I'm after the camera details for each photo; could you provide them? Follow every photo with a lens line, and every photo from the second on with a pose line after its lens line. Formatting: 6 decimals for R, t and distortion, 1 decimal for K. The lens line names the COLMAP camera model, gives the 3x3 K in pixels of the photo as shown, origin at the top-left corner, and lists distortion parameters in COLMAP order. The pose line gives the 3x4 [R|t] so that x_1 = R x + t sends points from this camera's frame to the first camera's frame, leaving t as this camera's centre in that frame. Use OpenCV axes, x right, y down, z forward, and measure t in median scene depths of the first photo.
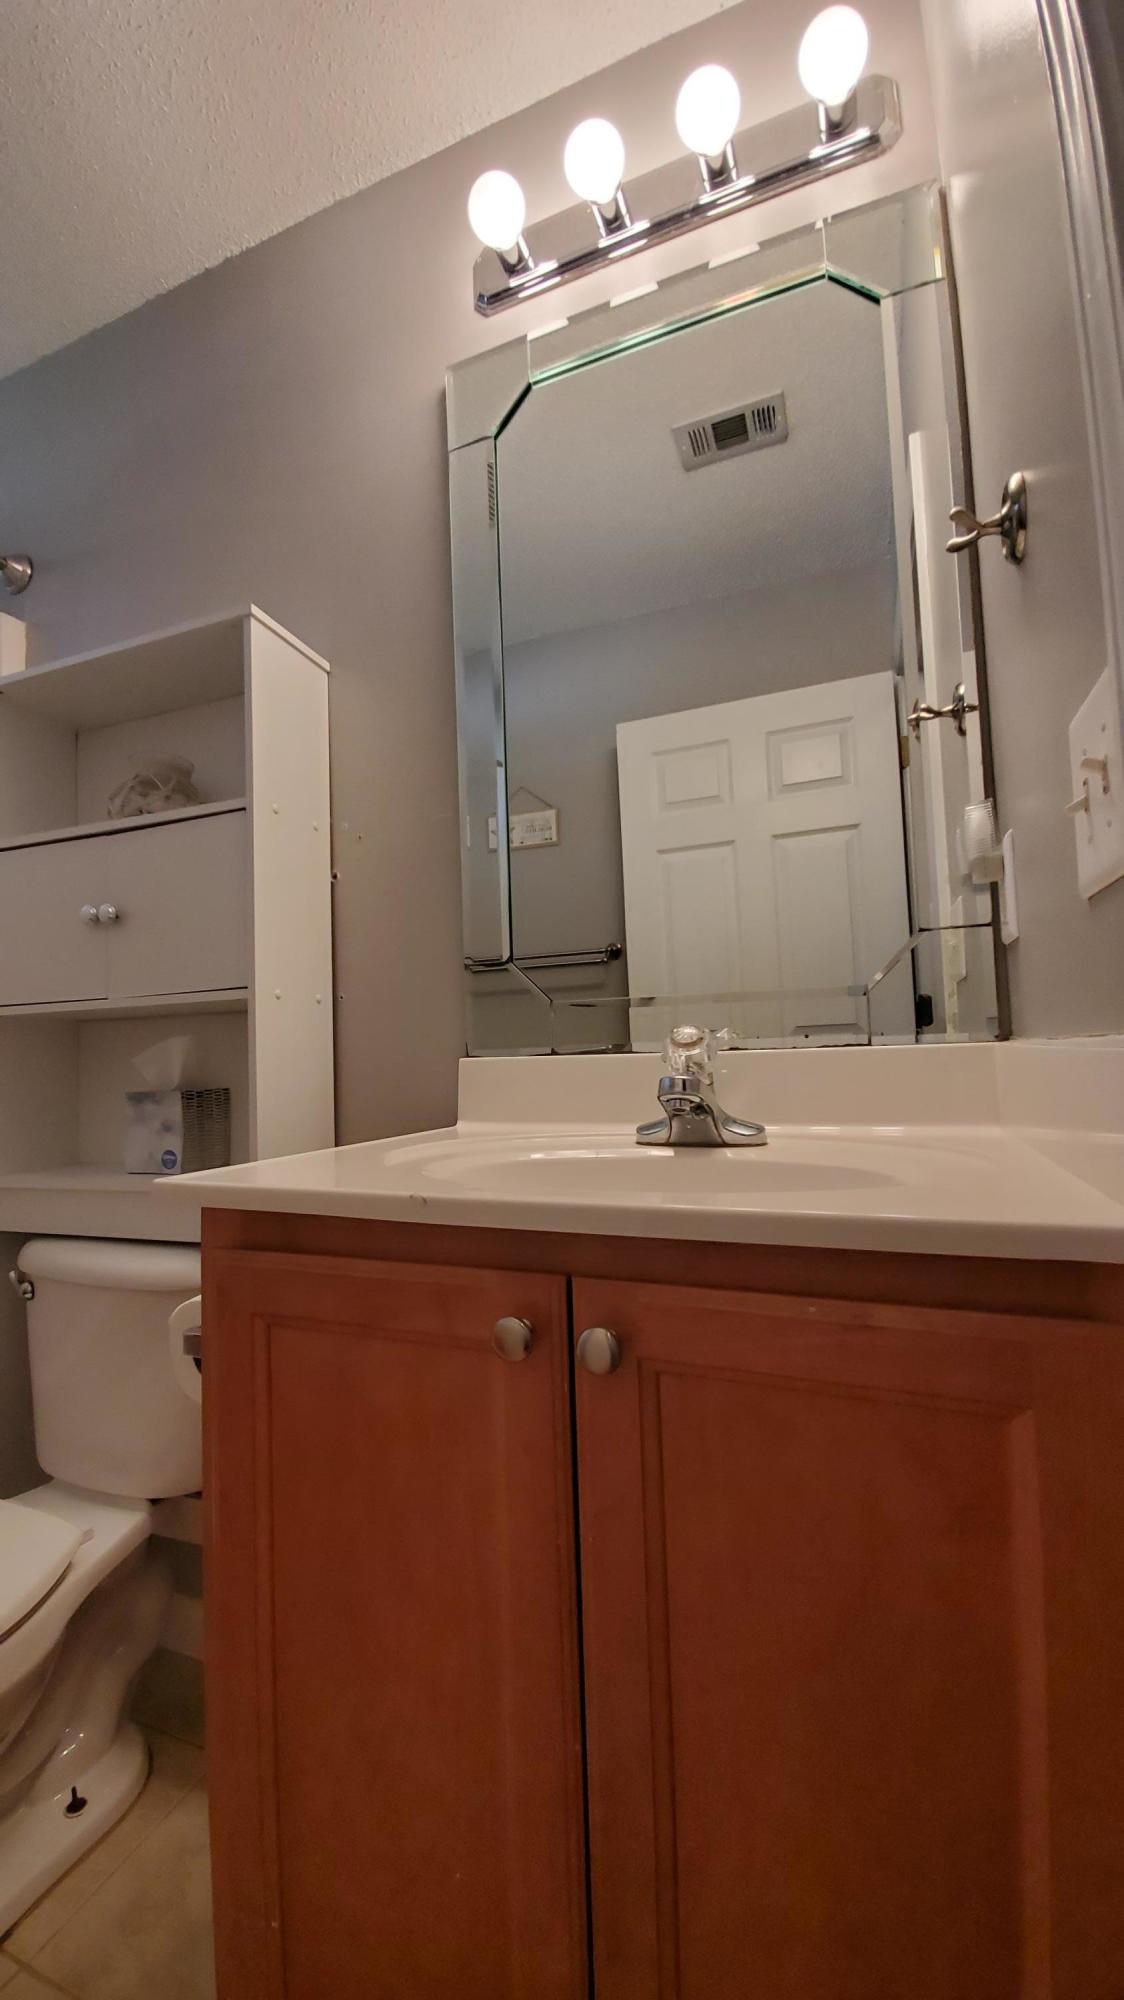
lens RADIAL K [[790.0, 0, 540.0], [0, 790.0, 1012.7], [0, 0, 1]] dist [0.013735, -0.015950]
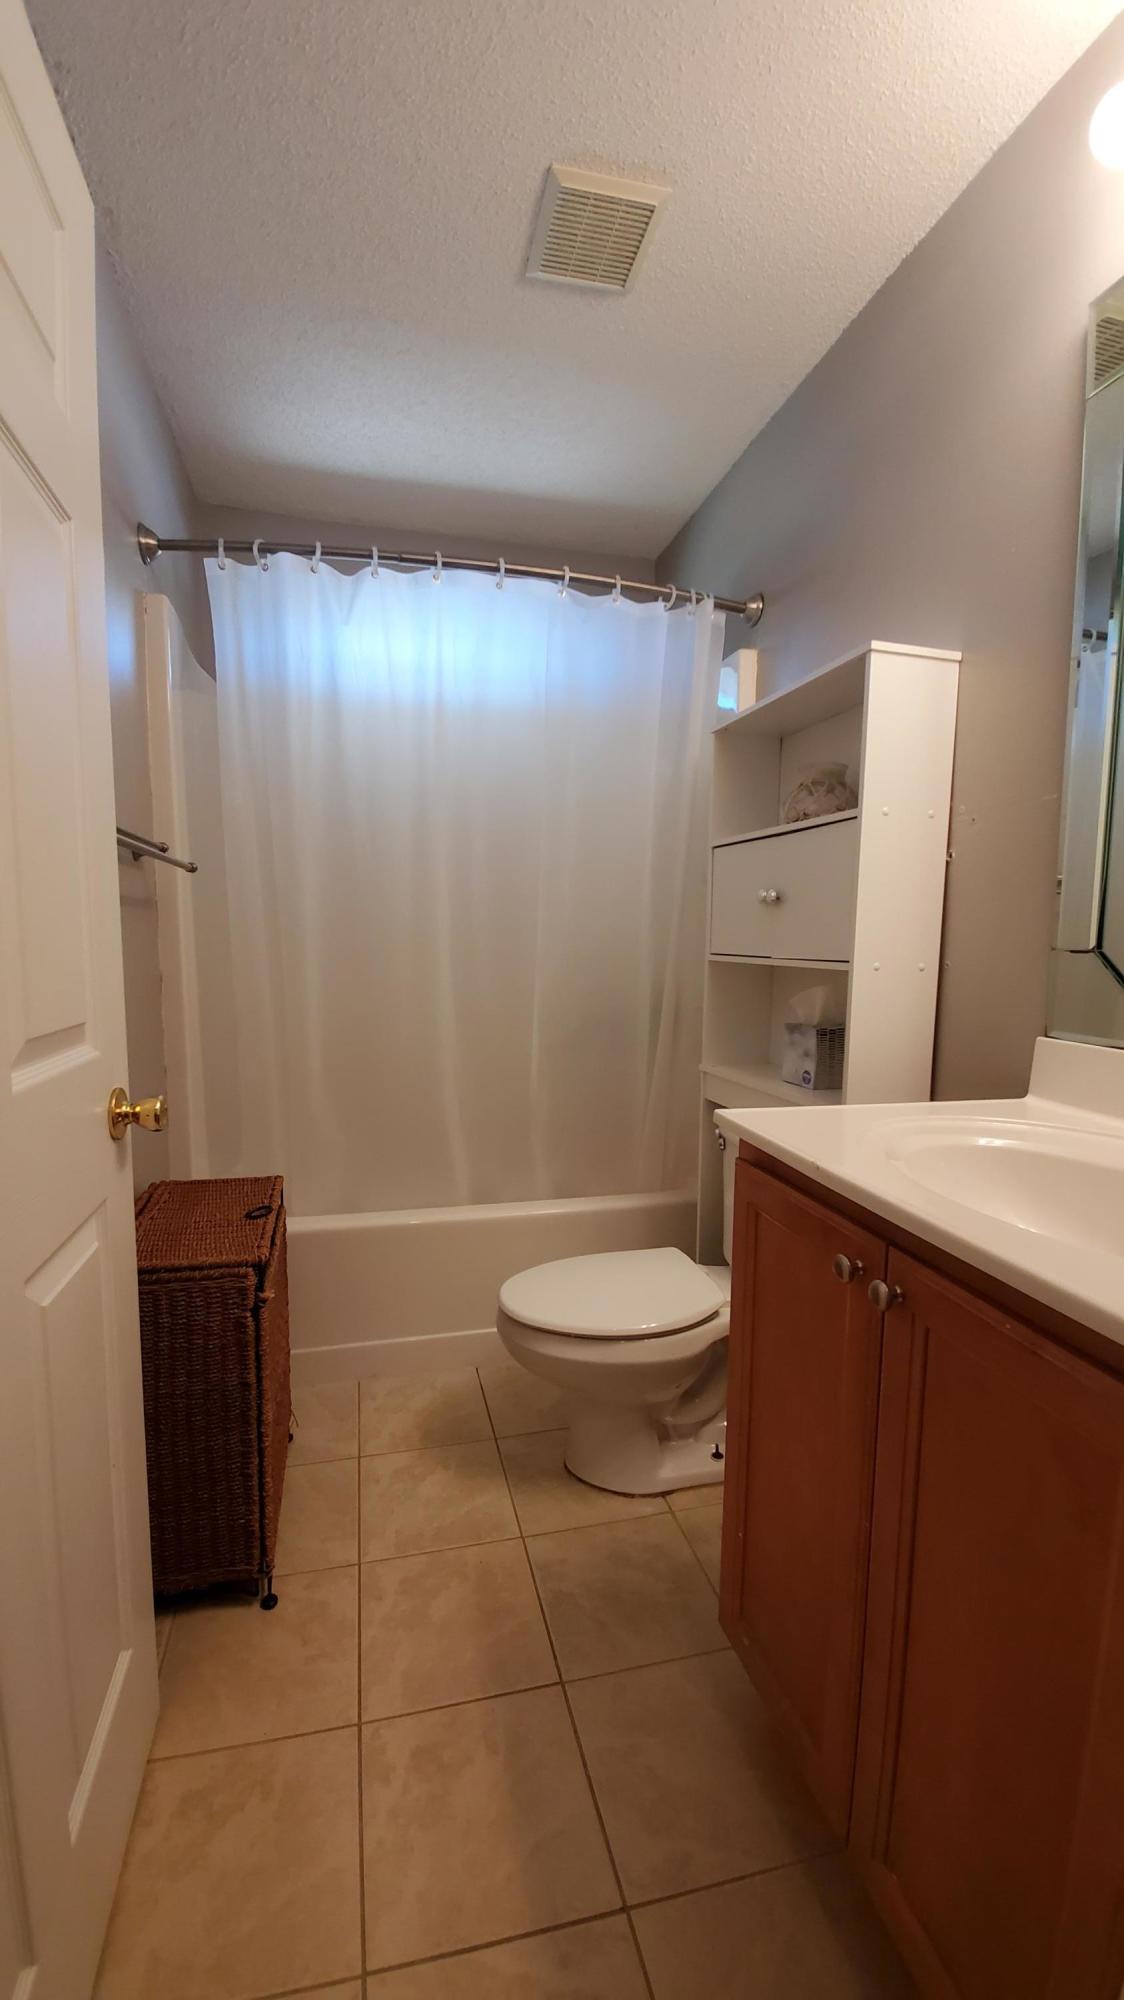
lens RADIAL K [[790.0, 0, 540.0], [0, 790.0, 1012.7], [0, 0, 1]] dist [0.013735, -0.015950]
pose [[0.586616, 0.118545, -0.801142, 0.332459], [0.013287, 0.987687, 0.155878, -0.139750], [0.809756, -0.102086, 0.577818, -0.139121]]
